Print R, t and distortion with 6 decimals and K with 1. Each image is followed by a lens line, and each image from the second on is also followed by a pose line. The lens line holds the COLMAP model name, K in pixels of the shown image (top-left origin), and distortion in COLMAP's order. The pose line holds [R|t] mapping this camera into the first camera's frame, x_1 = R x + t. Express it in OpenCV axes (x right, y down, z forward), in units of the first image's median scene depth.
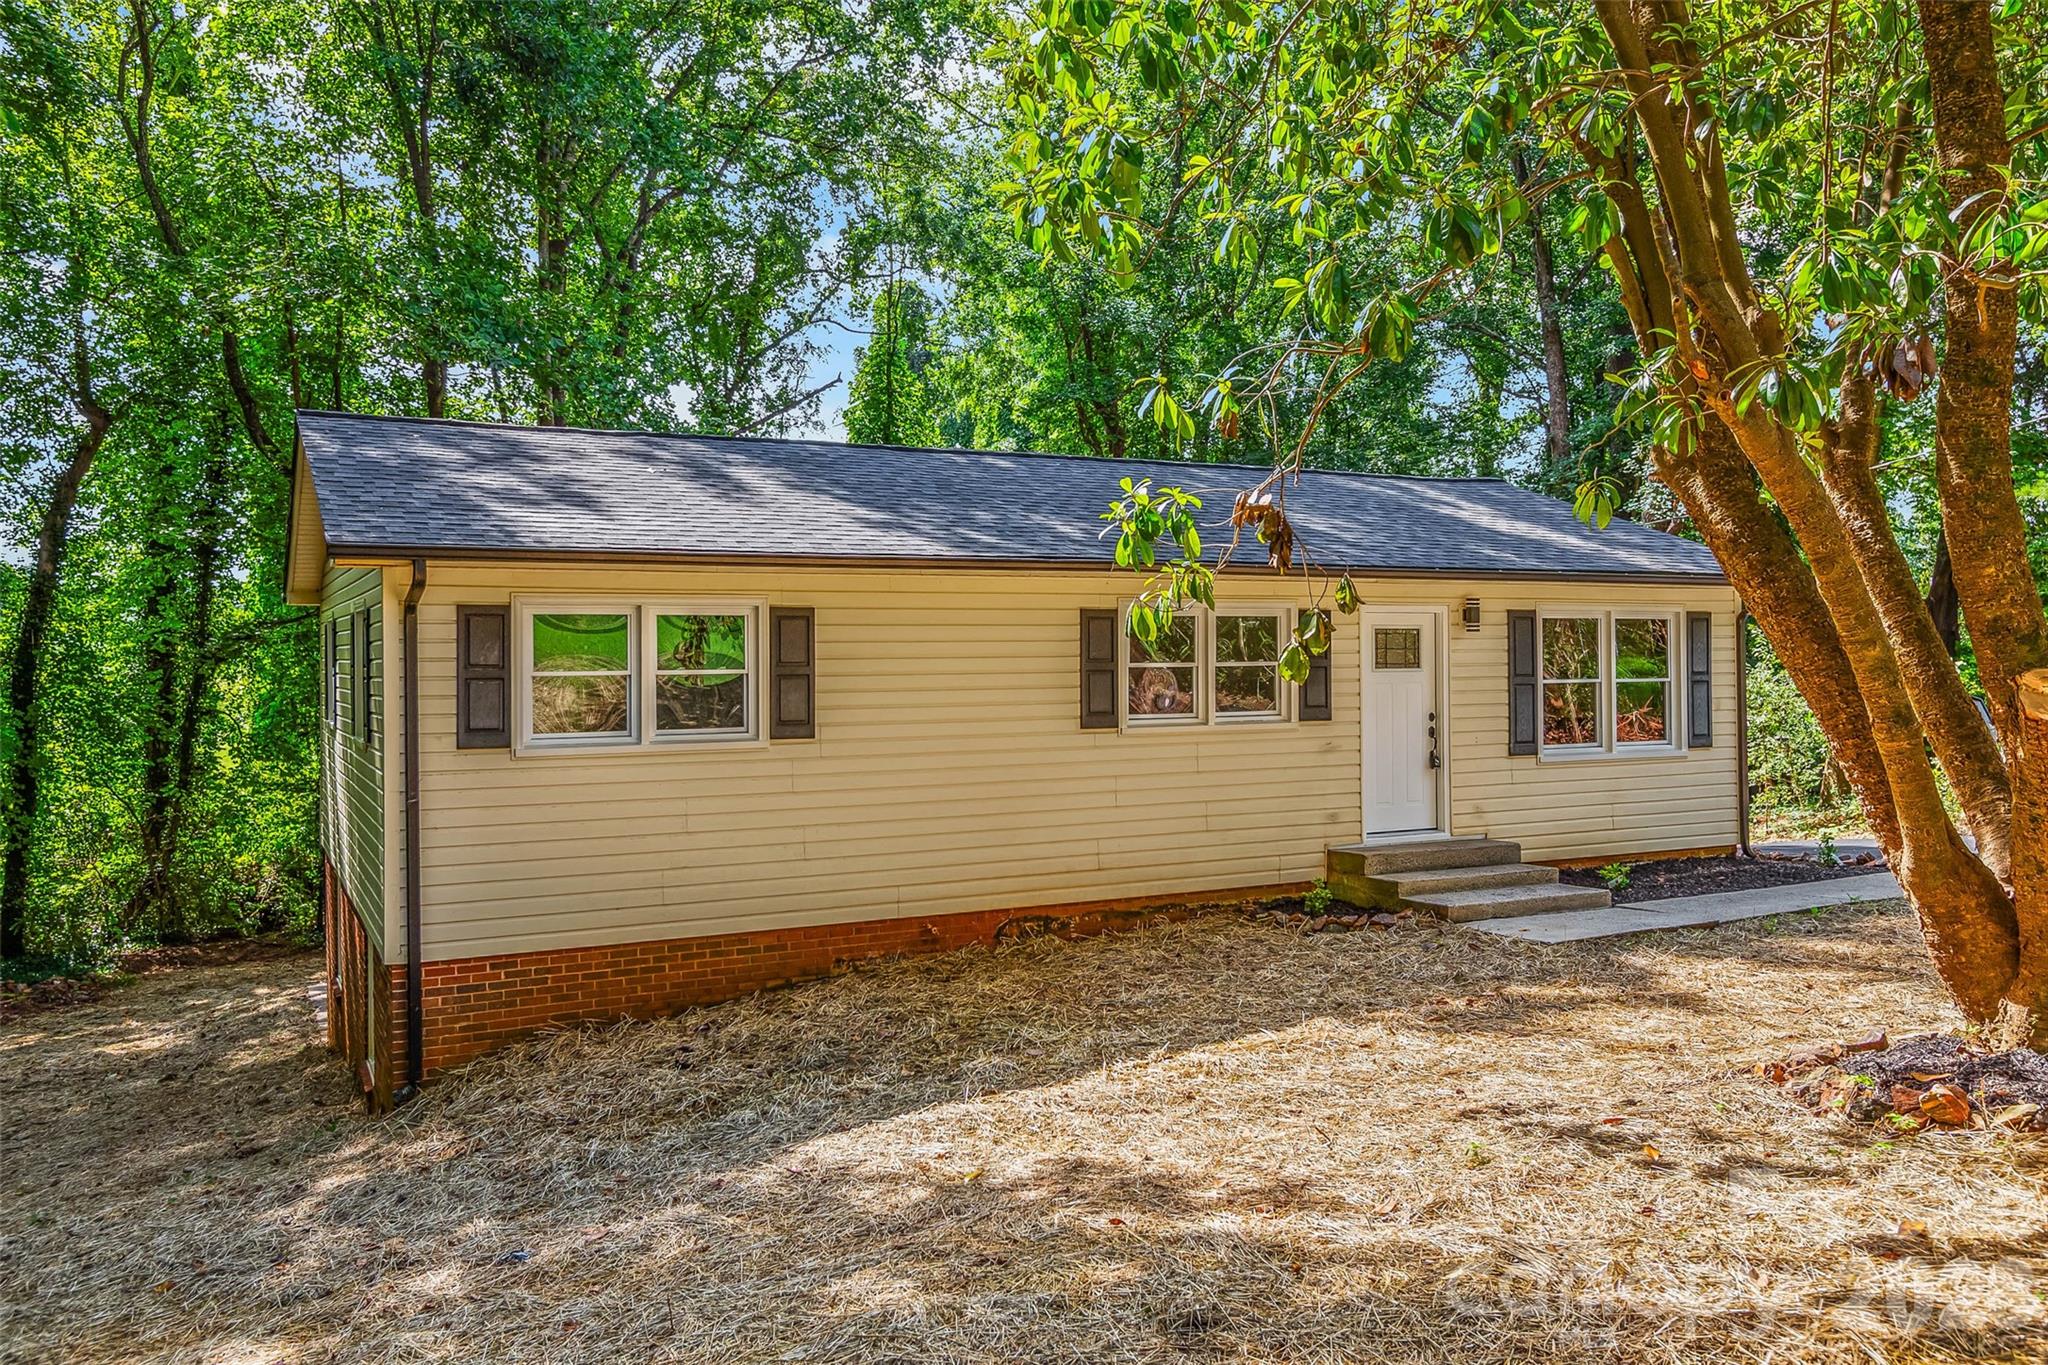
lens RADIAL K [[1364.0, 0, 1024.0], [0, 1364.0, 682.5], [0, 0, 1]] dist [0.002892, -0.000184]
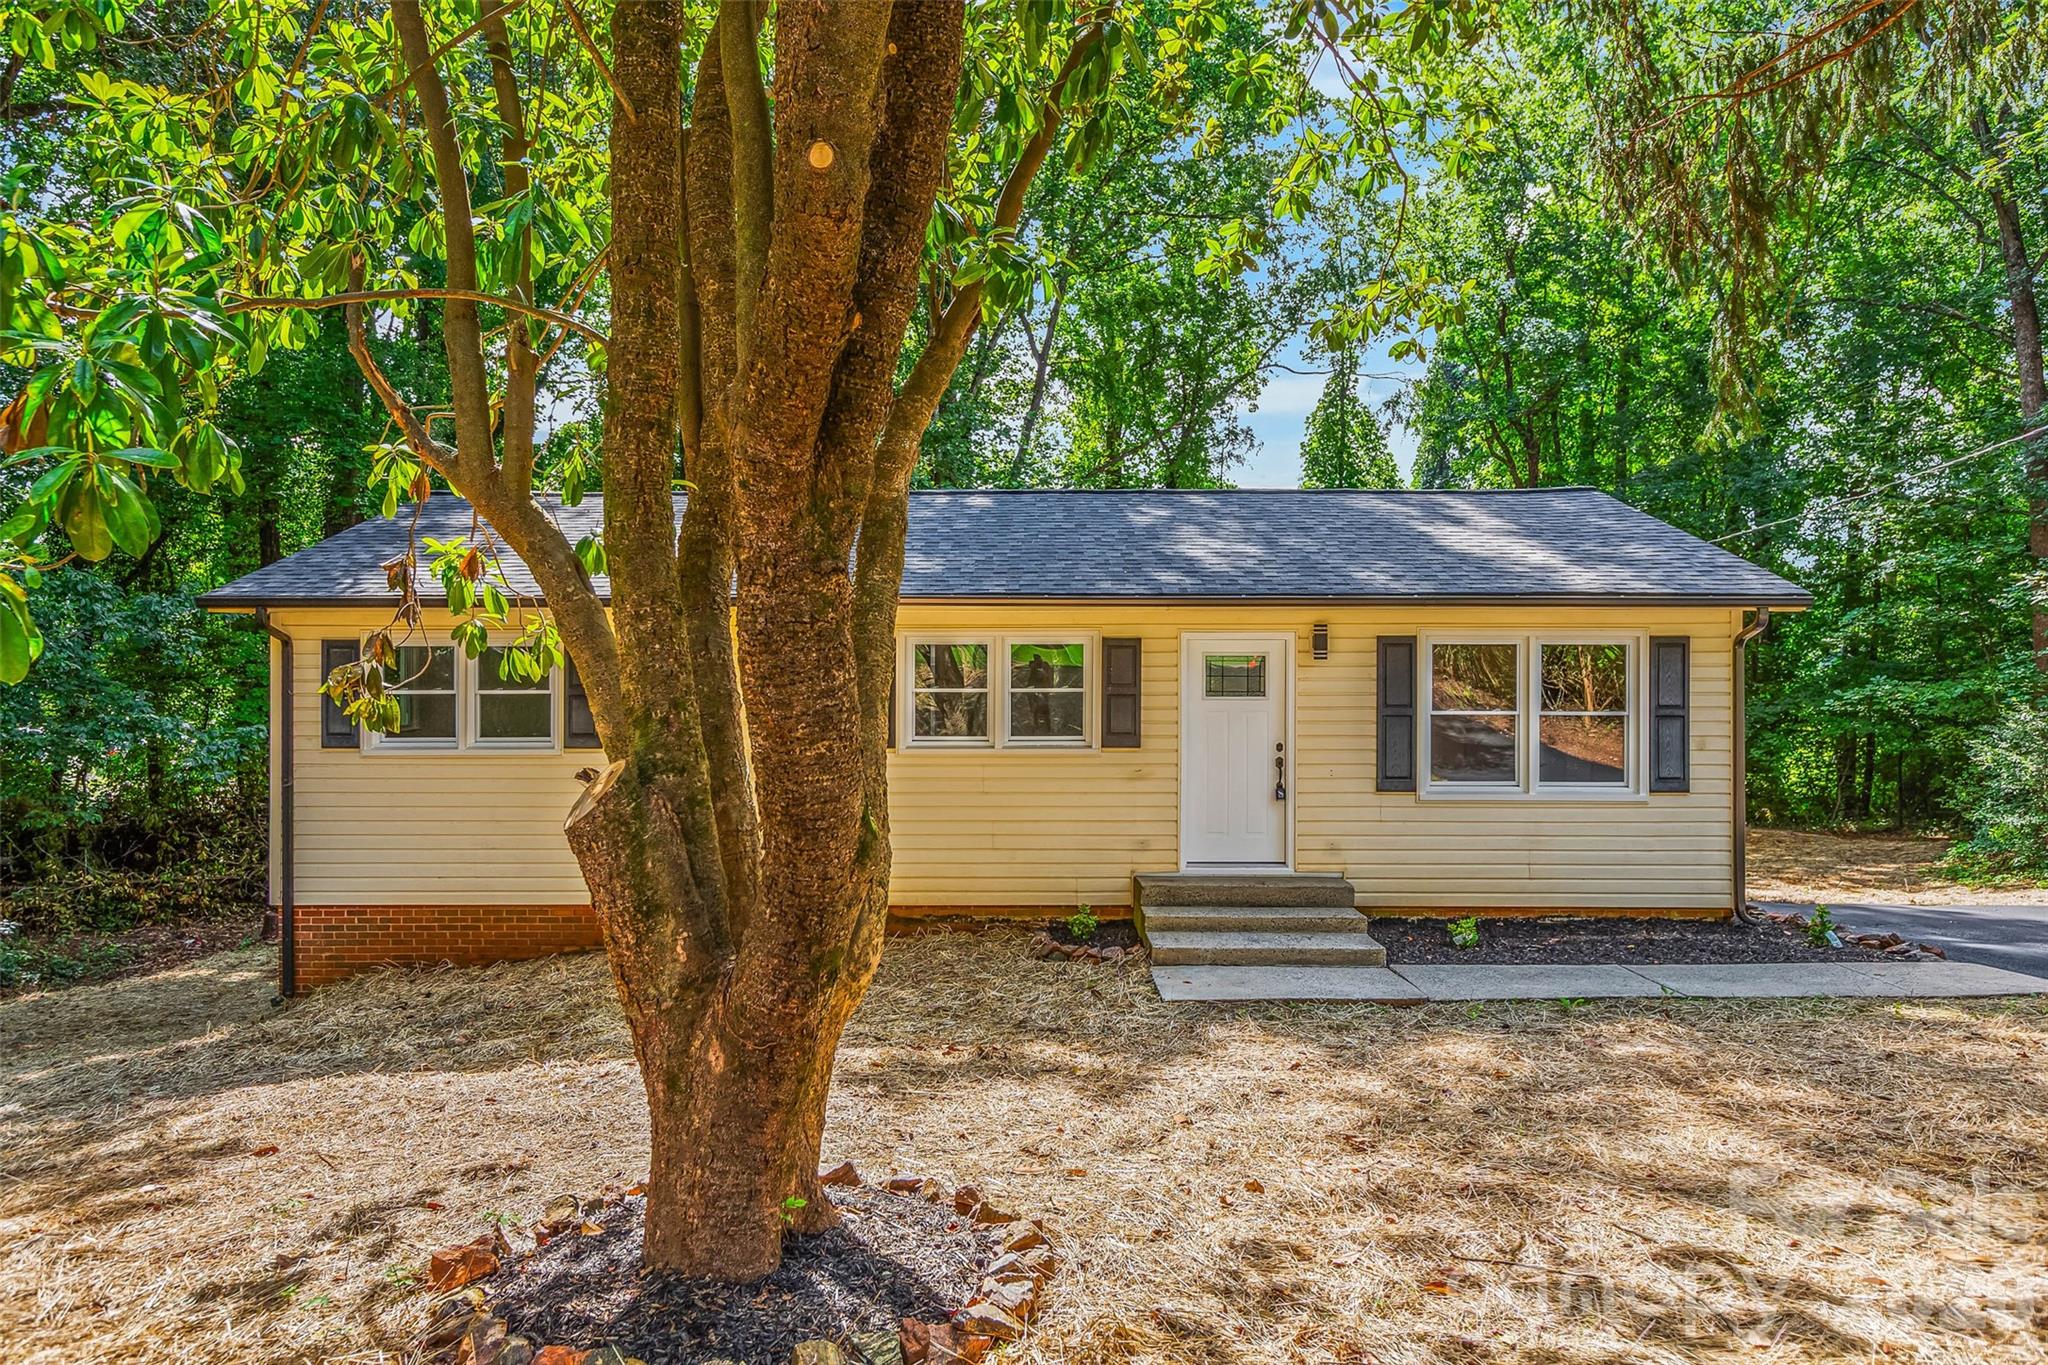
lens RADIAL K [[1101.9, 0, 943.8], [0, 1101.9, 685.7], [0, 0, 1]] dist [0.000710, -0.000498]
pose [[0.908441, 0.009424, -0.417906, 0.410508], [-0.014694, 0.999848, -0.009394, -0.007701], [0.417754, 0.014675, 0.908442, 0.189380]]
